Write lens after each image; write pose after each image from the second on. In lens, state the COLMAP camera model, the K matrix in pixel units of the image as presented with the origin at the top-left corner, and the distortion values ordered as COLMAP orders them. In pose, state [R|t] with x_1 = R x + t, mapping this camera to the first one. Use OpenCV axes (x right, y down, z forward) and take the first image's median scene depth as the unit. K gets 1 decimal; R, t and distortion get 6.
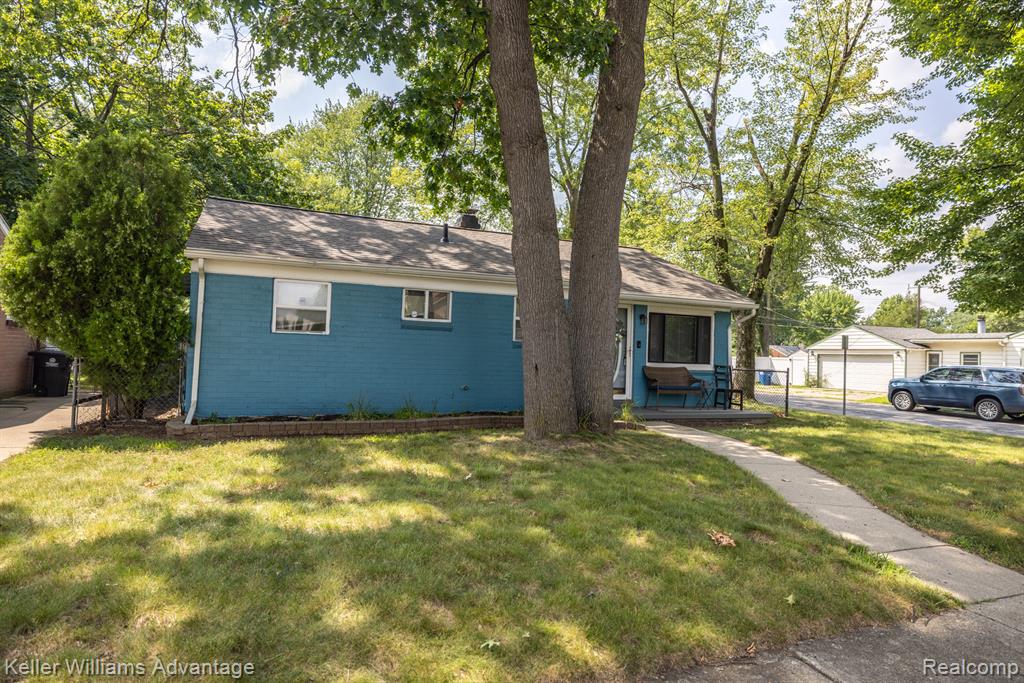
lens RADIAL K [[607.2, 0, 512.7], [0, 607.2, 334.0], [0, 0, 1]] dist [0.009034, -0.000979]
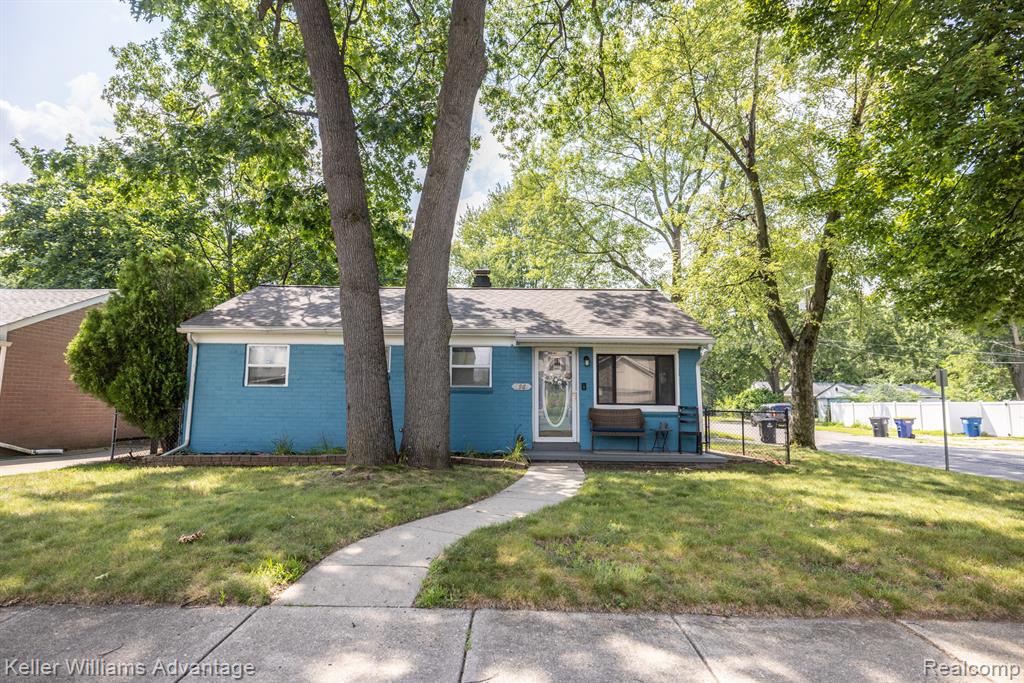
lens RADIAL K [[590.2, 0, 508.6], [0, 590.2, 345.9], [0, 0, 1]] dist [-0.015532, -0.000526]
pose [[0.919340, -0.064620, -0.388122, 0.544456], [0.033396, 0.995677, -0.086670, 0.035170], [0.392045, 0.066718, 0.917523, 0.071453]]
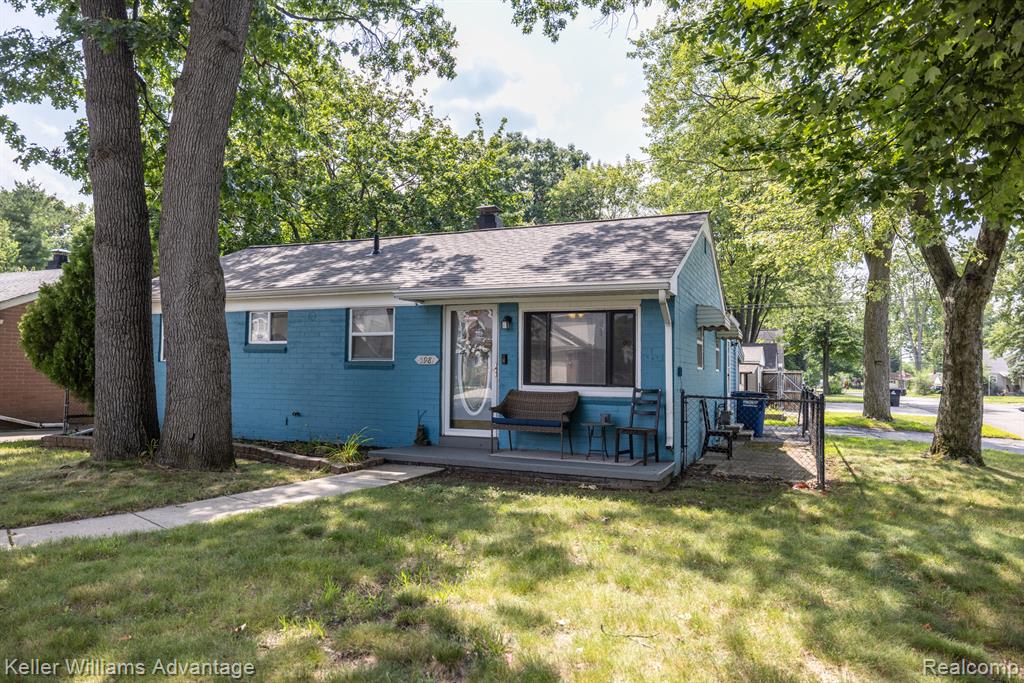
lens RADIAL K [[678.1, 0, 516.0], [0, 678.1, 343.7], [0, 0, 1]] dist [0.002314, 0.001552]
pose [[0.683110, -0.054796, -0.728257, 0.908443], [0.031390, 0.998463, -0.045683, 0.040829], [0.729641, 0.008346, 0.683780, 0.546579]]
